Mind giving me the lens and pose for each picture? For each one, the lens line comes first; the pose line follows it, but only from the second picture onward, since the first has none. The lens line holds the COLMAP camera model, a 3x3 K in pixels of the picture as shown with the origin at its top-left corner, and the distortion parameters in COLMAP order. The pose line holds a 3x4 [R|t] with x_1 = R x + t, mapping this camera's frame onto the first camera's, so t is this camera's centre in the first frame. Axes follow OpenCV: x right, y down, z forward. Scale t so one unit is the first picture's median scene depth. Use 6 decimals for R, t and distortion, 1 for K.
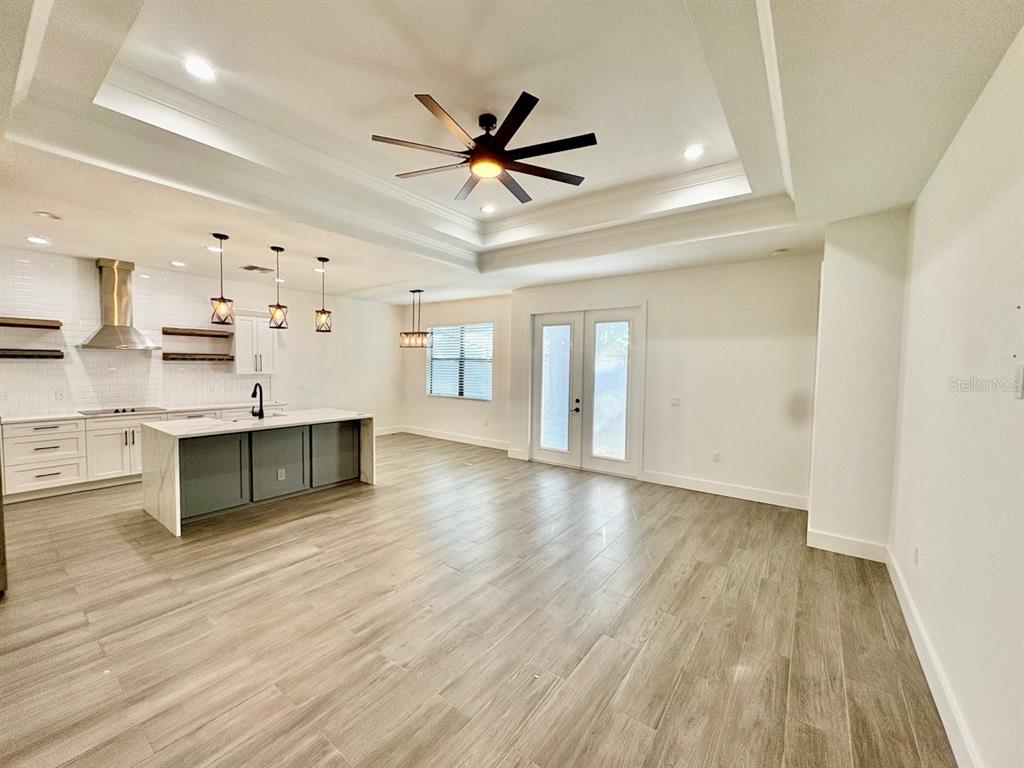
lens RADIAL K [[407.4, 0, 512.9], [0, 407.4, 384.2], [0, 0, 1]] dist [-0.000466, -0.000505]
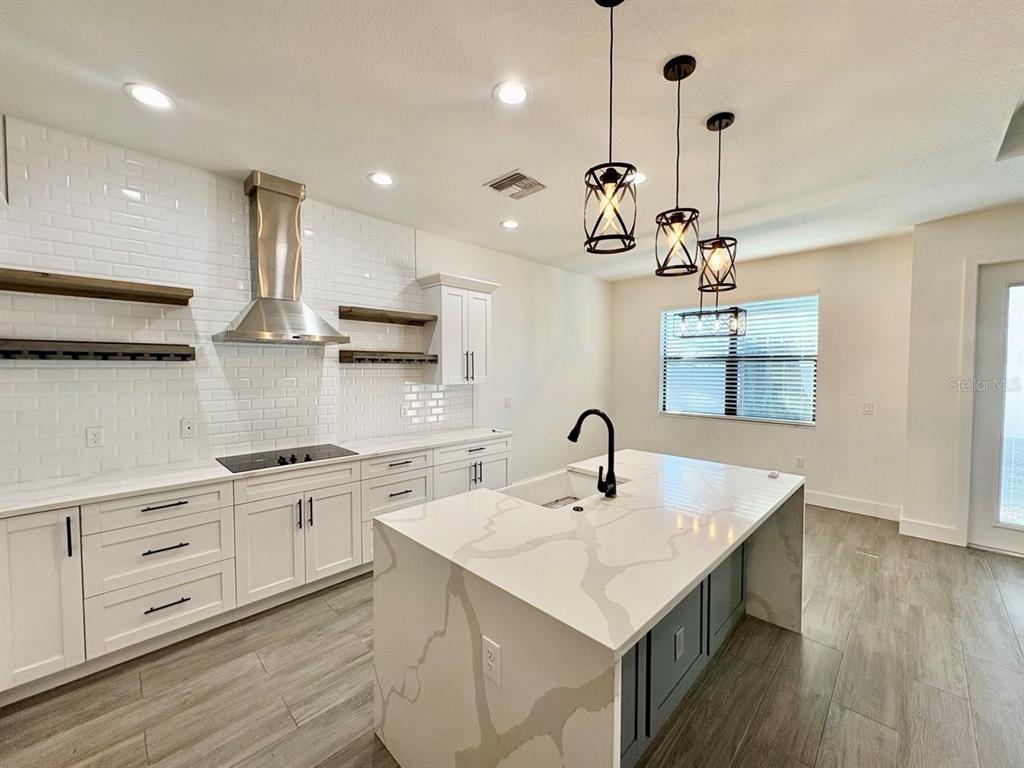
lens RADIAL K [[407.4, 0, 512.9], [0, 407.4, 384.2], [0, 0, 1]] dist [-0.000466, -0.000505]
pose [[0.988794, -0.006251, -0.149155, -0.666434], [0.004623, 0.999926, -0.011263, -0.025871], [0.149214, 0.010448, 0.988750, 0.583143]]
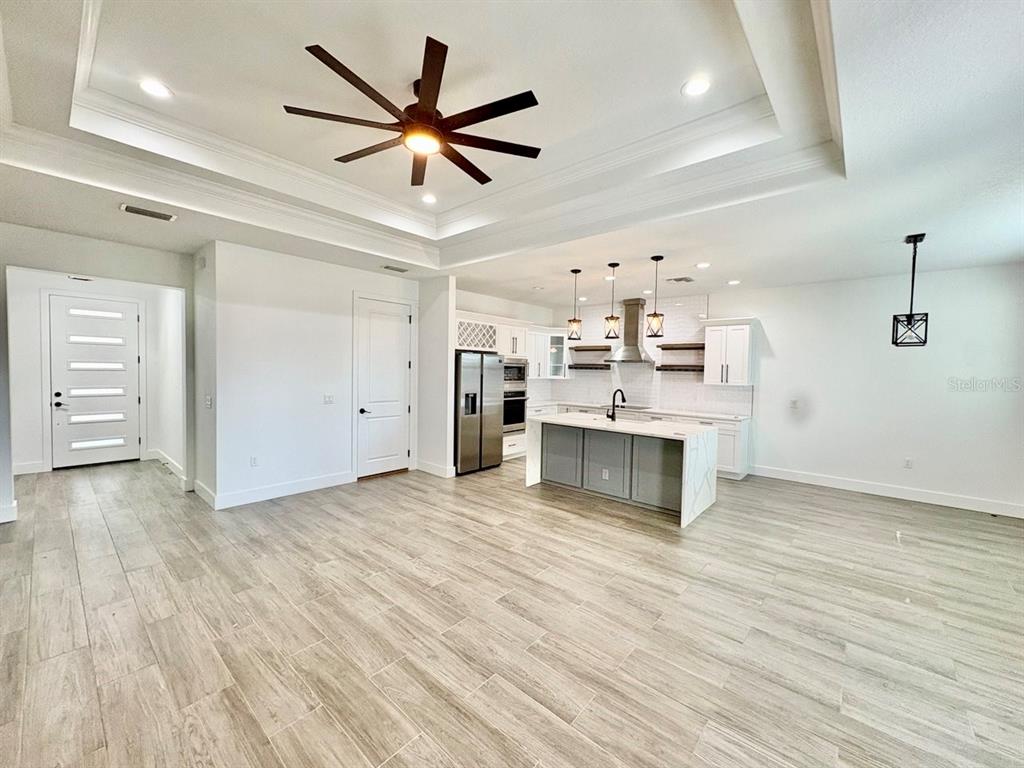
lens RADIAL K [[407.4, 0, 512.9], [0, 407.4, 384.2], [0, 0, 1]] dist [-0.000466, -0.000505]
pose [[-0.080174, 0.023597, -0.996502, 0.514259], [-0.070727, 0.997065, 0.029301, -0.028908], [0.994269, 0.072828, -0.078270, 0.824478]]
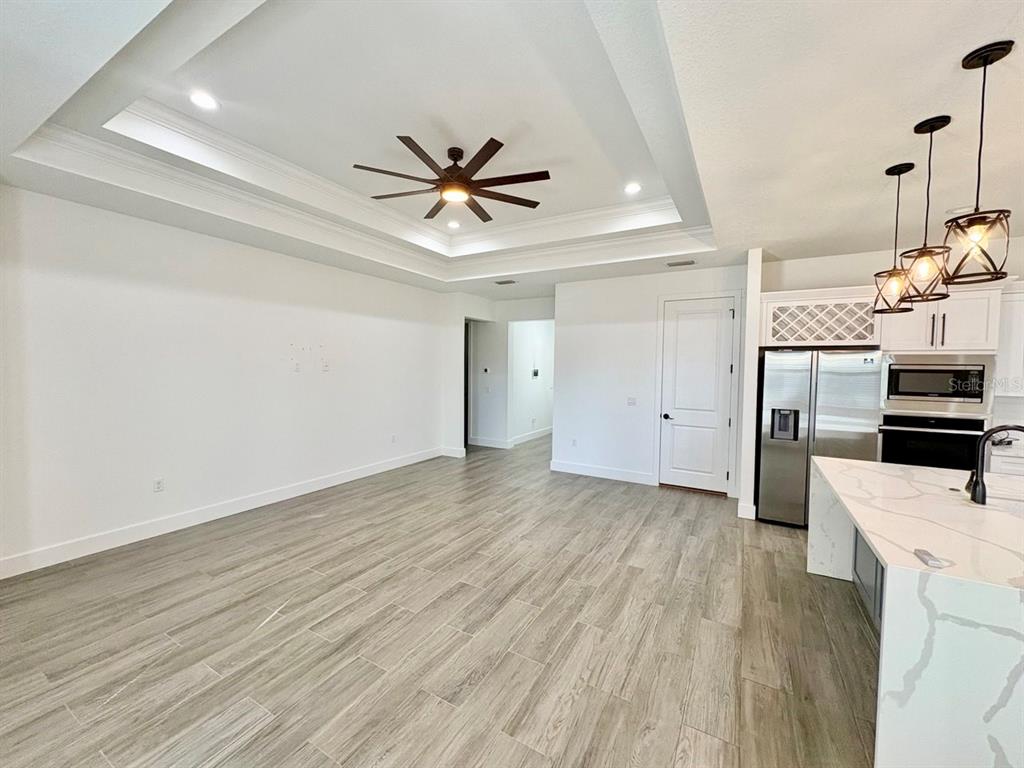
lens RADIAL K [[407.4, 0, 512.9], [0, 407.4, 384.2], [0, 0, 1]] dist [-0.000466, -0.000505]
pose [[-0.992829, -0.021133, -0.117657, -0.063546], [-0.032025, 0.995293, 0.091472, -0.069127], [0.115171, 0.094584, -0.988832, 1.393004]]
